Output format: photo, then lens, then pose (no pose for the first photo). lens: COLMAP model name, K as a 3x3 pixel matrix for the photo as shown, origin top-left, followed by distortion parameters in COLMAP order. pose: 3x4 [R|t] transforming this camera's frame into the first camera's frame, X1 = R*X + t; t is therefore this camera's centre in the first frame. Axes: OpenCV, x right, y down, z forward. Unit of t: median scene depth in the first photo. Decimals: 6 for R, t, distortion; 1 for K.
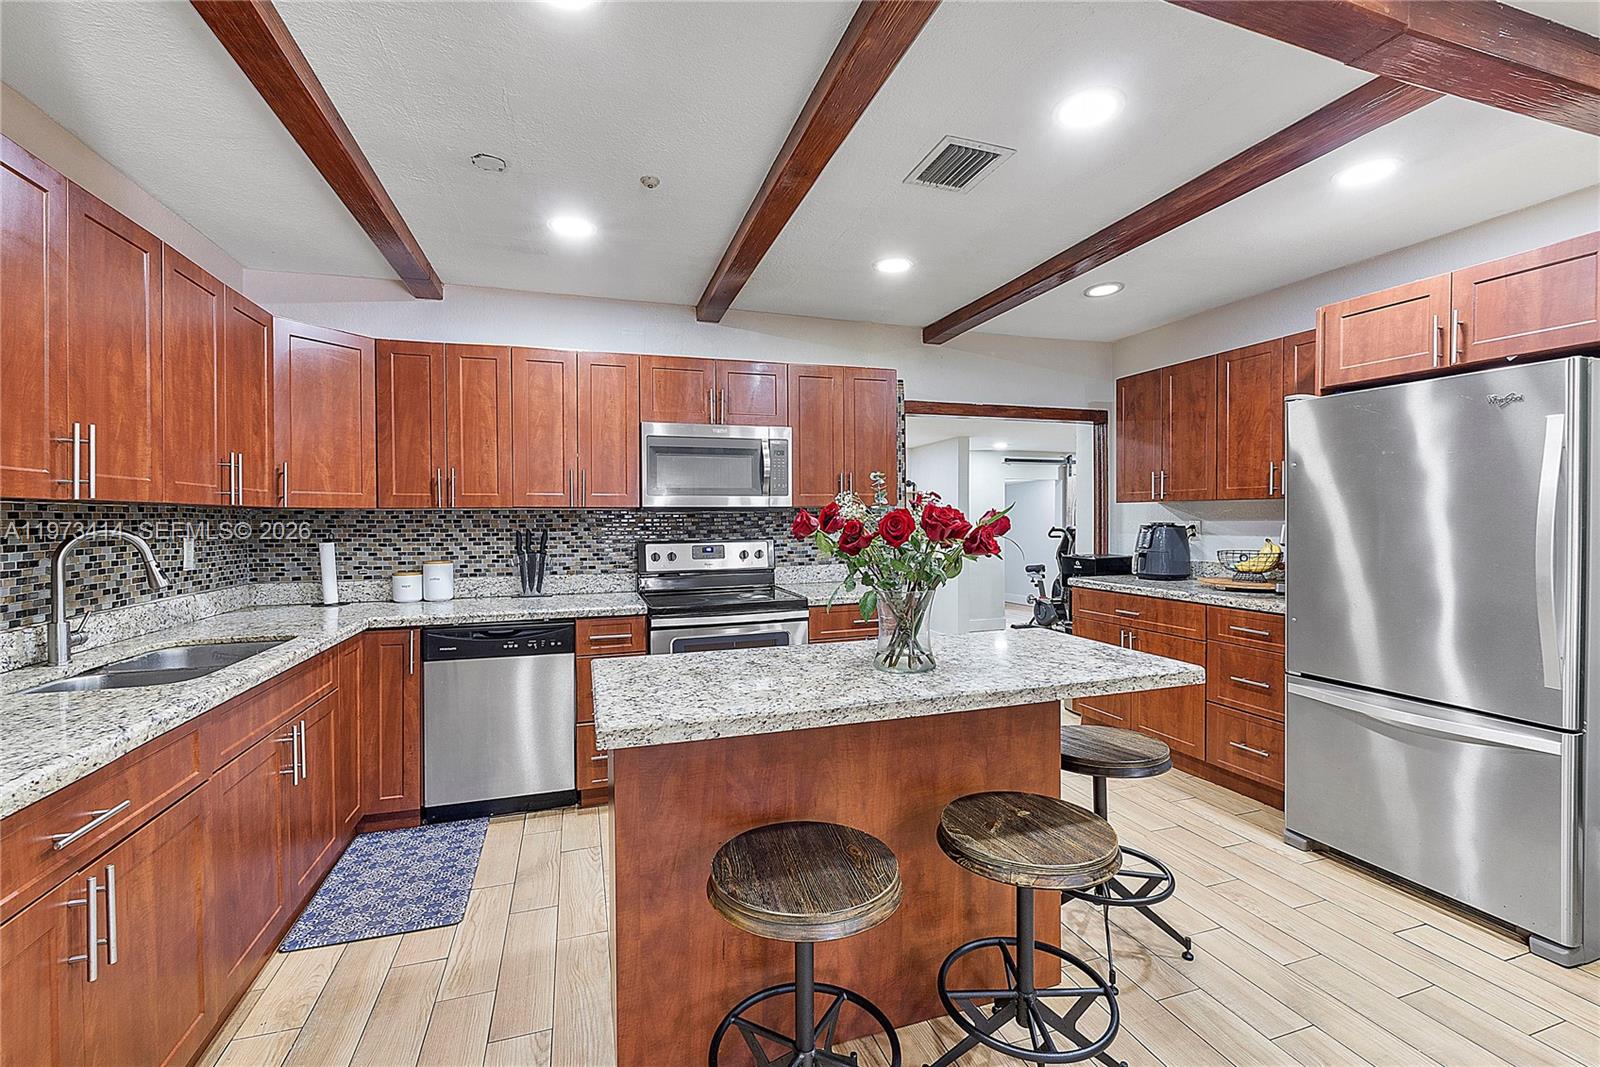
lens RADIAL K [[679.7, 0, 799.8], [0, 679.7, 528.8], [0, 0, 1]] dist [-0.005049, -0.001401]
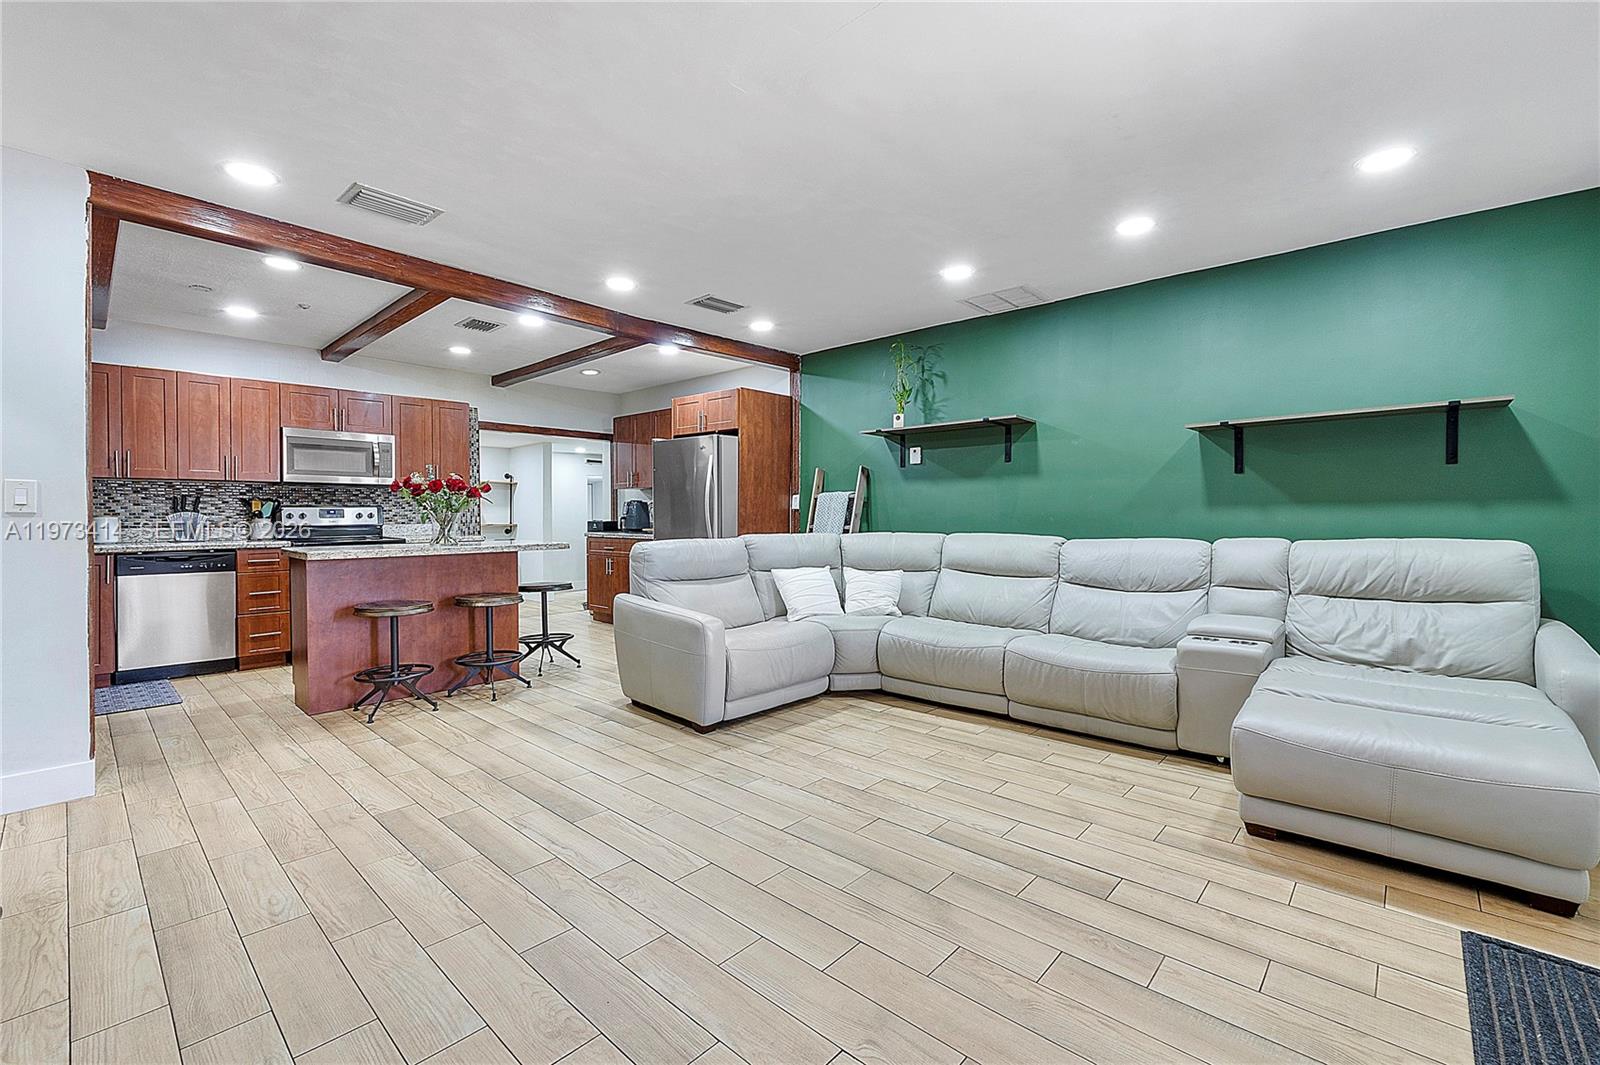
lens RADIAL K [[679.7, 0, 799.8], [0, 679.7, 527.8], [0, 0, 1]] dist [-0.005049, -0.001401]
pose [[0.871907, -0.002829, 0.489663, 0.040696], [0.002745, 0.999996, 0.000890, 0.076506], [-0.489664, 0.000568, 0.871911, -0.942661]]
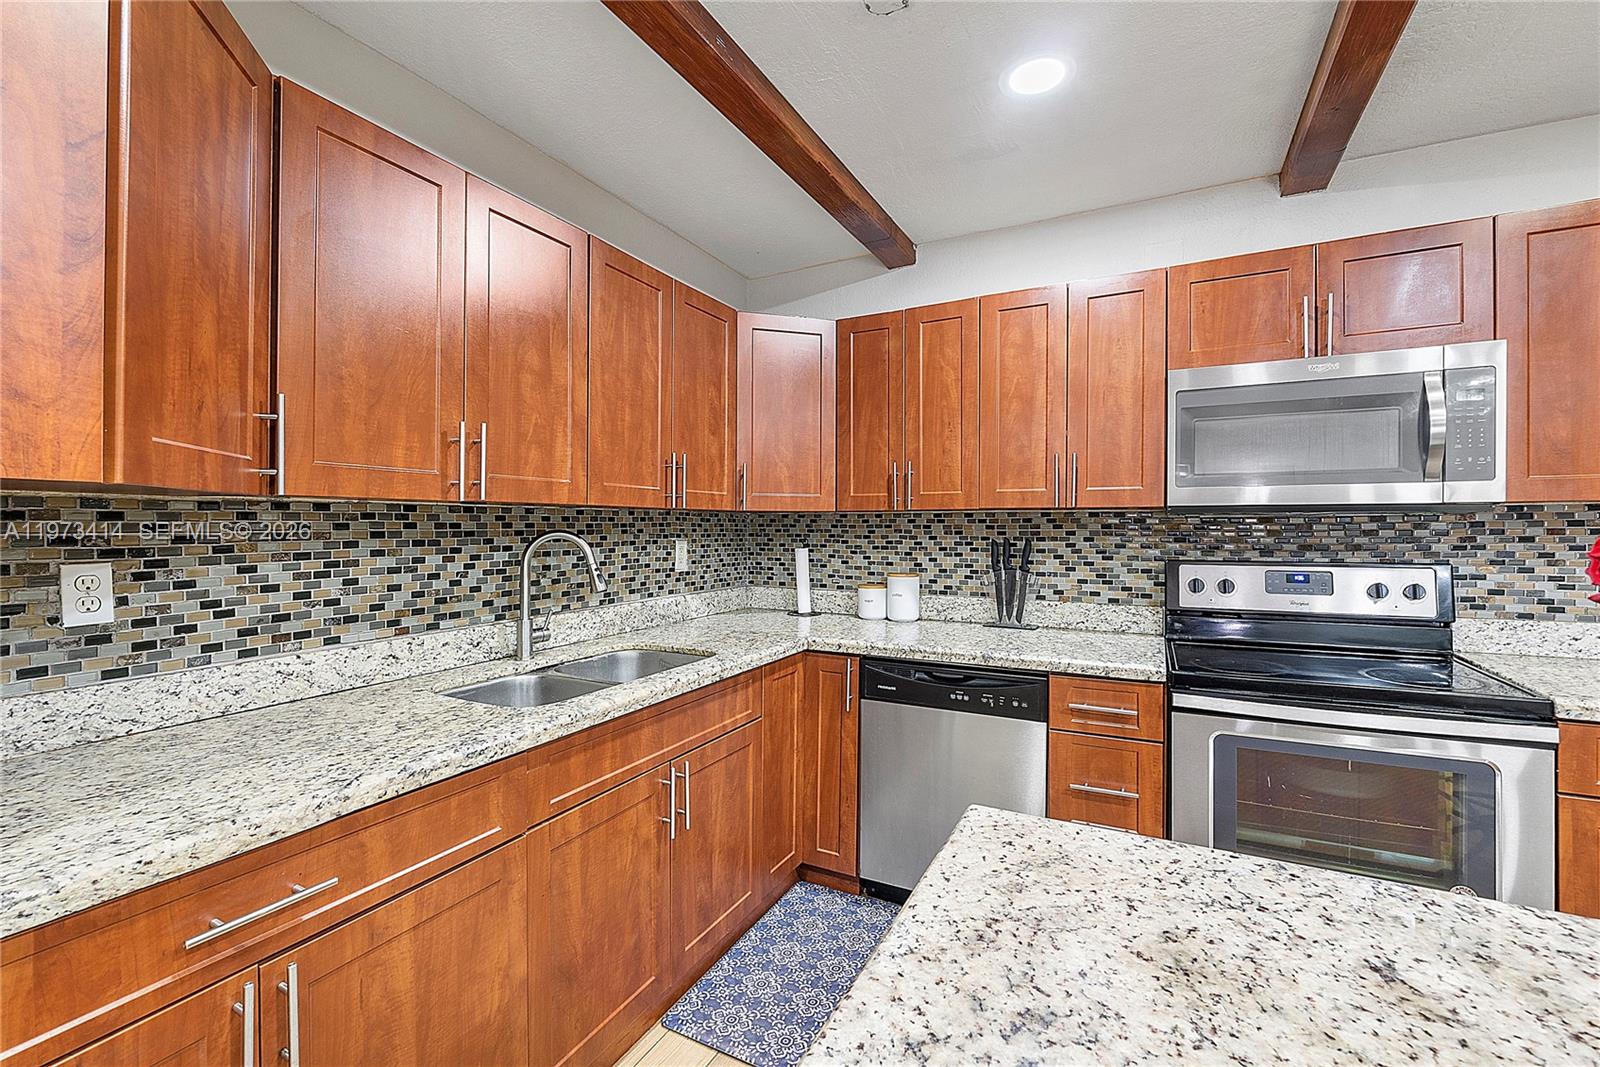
lens RADIAL K [[679.7, 0, 799.8], [0, 679.7, 528.8], [0, 0, 1]] dist [-0.005049, -0.001401]
pose [[0.699726, 0.009917, -0.714343, -0.021296], [-0.015628, 0.999877, -0.001427, -0.004896], [0.714241, 0.012163, 0.699794, 0.321091]]
